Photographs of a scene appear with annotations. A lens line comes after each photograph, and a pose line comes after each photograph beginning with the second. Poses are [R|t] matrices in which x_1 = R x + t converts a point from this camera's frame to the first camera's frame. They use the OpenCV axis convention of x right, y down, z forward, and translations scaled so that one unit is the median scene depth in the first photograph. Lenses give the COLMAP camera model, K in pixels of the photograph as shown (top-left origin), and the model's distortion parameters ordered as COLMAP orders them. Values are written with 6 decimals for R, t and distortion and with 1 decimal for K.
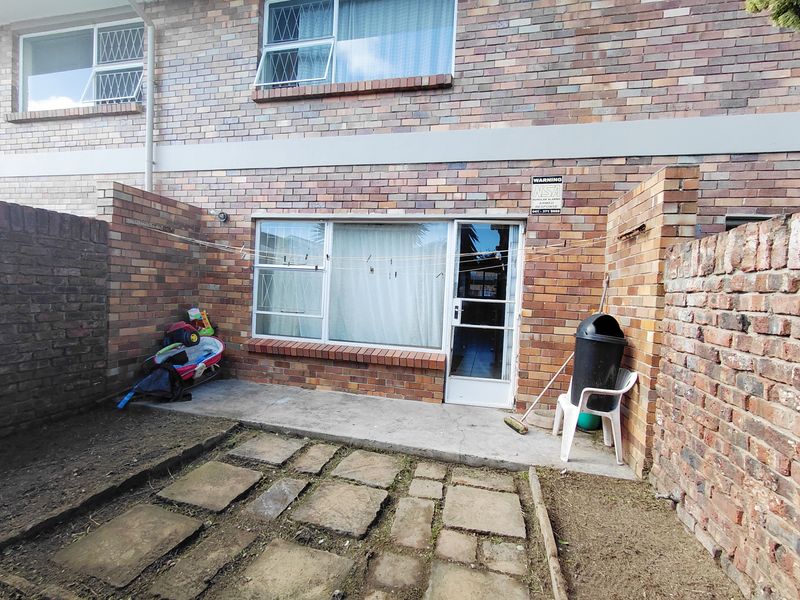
lens RADIAL K [[370.0, 0, 400.9], [0, 370.0, 300.3], [0, 0, 1]] dist [-0.001324, 0.000500]
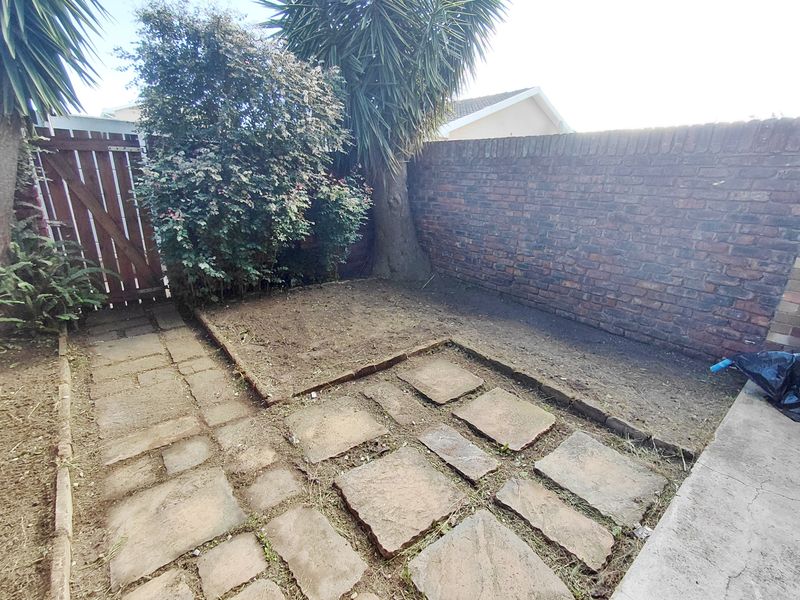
lens RADIAL K [[370.0, 0, 401.4], [0, 370.0, 301.7], [0, 0, 1]] dist [-0.001324, 0.000500]
pose [[-0.592836, 0.184433, -0.783919, 0.274455], [-0.088269, 0.952676, 0.290890, -0.026671], [0.800471, 0.241645, -0.548501, 1.000376]]
